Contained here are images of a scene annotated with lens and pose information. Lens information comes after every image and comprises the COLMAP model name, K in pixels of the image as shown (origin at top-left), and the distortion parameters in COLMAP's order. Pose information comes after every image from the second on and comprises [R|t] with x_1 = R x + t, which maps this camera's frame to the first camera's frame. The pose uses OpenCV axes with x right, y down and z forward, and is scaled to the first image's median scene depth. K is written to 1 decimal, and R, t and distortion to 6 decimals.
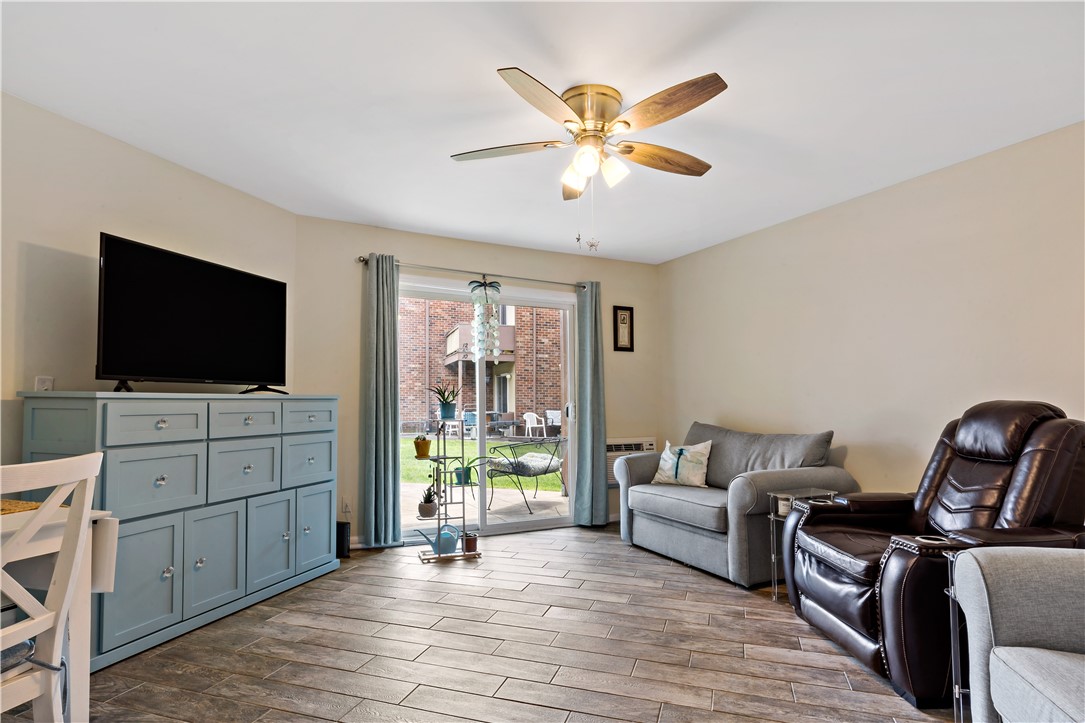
lens RADIAL K [[569.4, 0, 549.4], [0, 569.4, 362.0], [0, 0, 1]] dist [-0.000926, 0.000636]
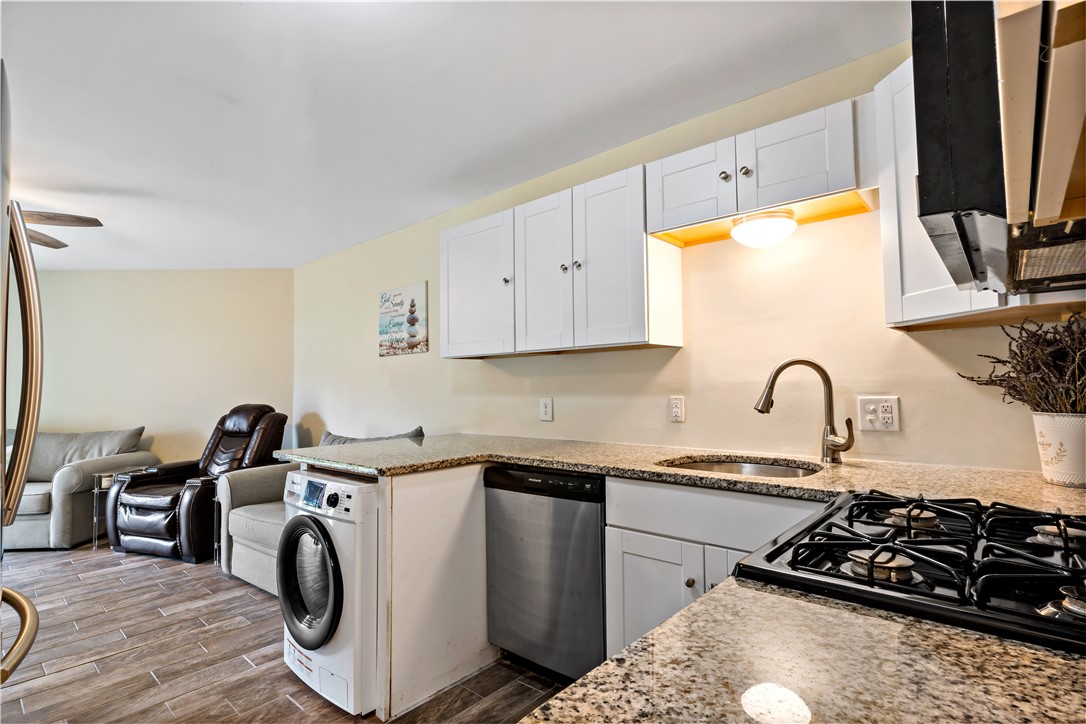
lens RADIAL K [[531.7, 0, 545.9], [0, 531.7, 361.6], [0, 0, 1]] dist [0.003077, 0.001038]
pose [[0.414486, 0.036049, 0.909342, -0.406558], [-0.044168, 0.998834, -0.019464, -0.079218], [-0.908983, -0.032096, 0.415595, -0.621095]]
